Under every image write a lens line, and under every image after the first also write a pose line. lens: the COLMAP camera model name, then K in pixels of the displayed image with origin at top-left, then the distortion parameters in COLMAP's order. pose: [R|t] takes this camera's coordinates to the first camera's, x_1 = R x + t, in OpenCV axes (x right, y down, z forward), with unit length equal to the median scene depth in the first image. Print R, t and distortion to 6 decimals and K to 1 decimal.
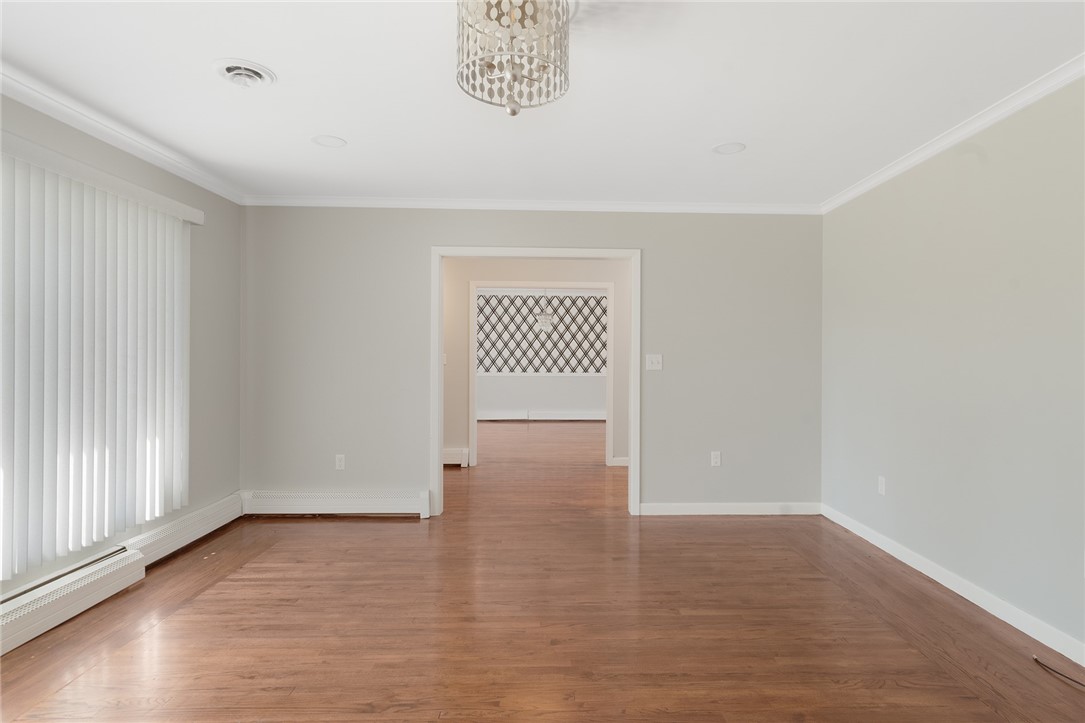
lens RADIAL K [[597.5, 0, 543.9], [0, 597.5, 359.1], [0, 0, 1]] dist [0.018465, -0.000467]
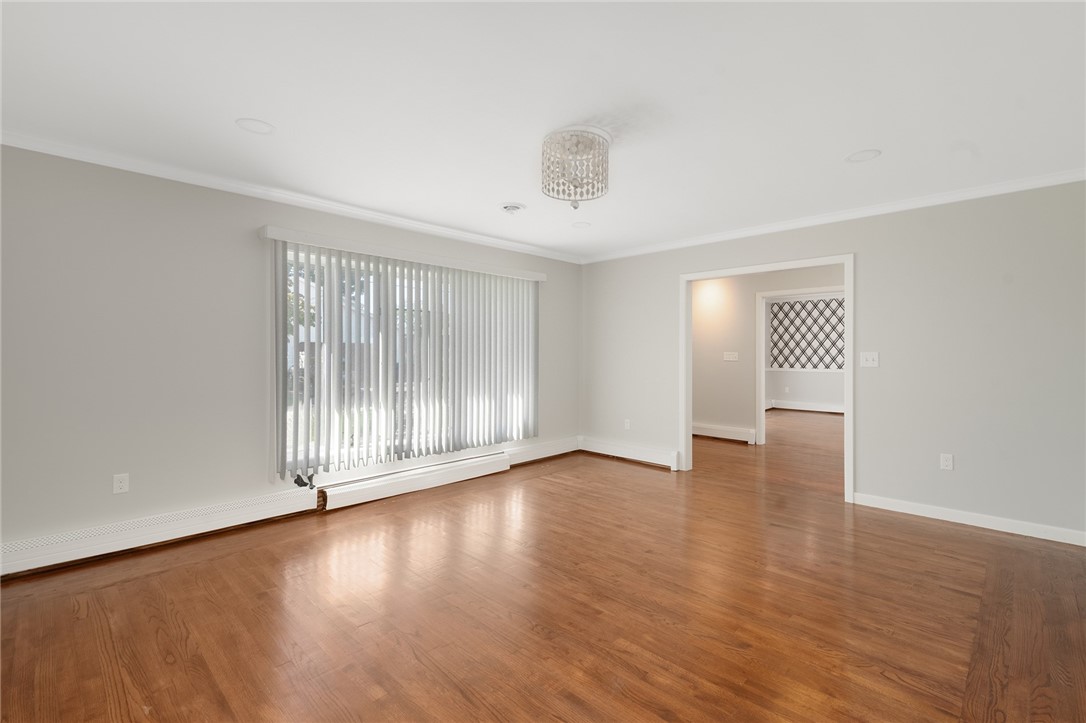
lens RADIAL K [[481.1, 0, 544.2], [0, 481.1, 356.2], [0, 0, 1]] dist [0.009723, -0.000426]
pose [[0.689255, -0.000280, -0.724519, 0.476839], [-0.001101, 0.999998, -0.001433, 0.001532], [0.724518, 0.001785, 0.689254, 0.009974]]
